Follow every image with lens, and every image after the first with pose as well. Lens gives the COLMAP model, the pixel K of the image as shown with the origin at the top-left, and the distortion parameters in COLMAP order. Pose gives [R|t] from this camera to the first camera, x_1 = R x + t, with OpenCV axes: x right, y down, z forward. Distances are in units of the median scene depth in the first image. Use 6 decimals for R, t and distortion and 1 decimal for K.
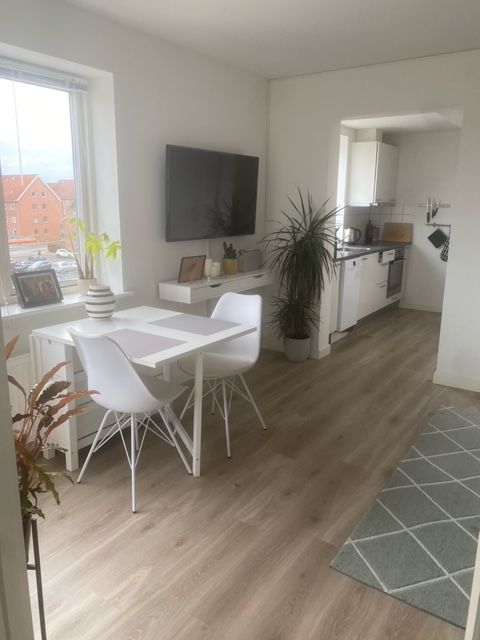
lens RADIAL K [[488.3, 0, 240.0], [0, 488.3, 320.0], [0, 0, 1]] dist [0.085677, -0.168980]
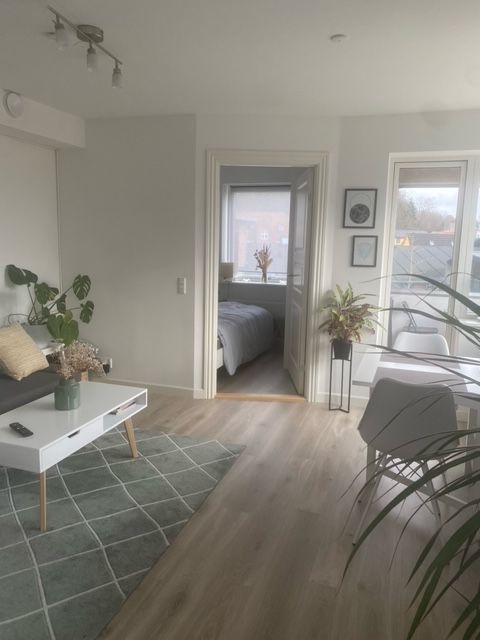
lens RADIAL K [[488.3, 0, 240.0], [0, 488.3, 320.0], [0, 0, 1]] dist [0.085677, -0.168980]
pose [[-0.964249, 0.003757, -0.264970, 0.239258], [-0.098558, 0.923086, 0.371750, -0.204200], [0.245987, 0.384575, -0.889715, 0.853542]]
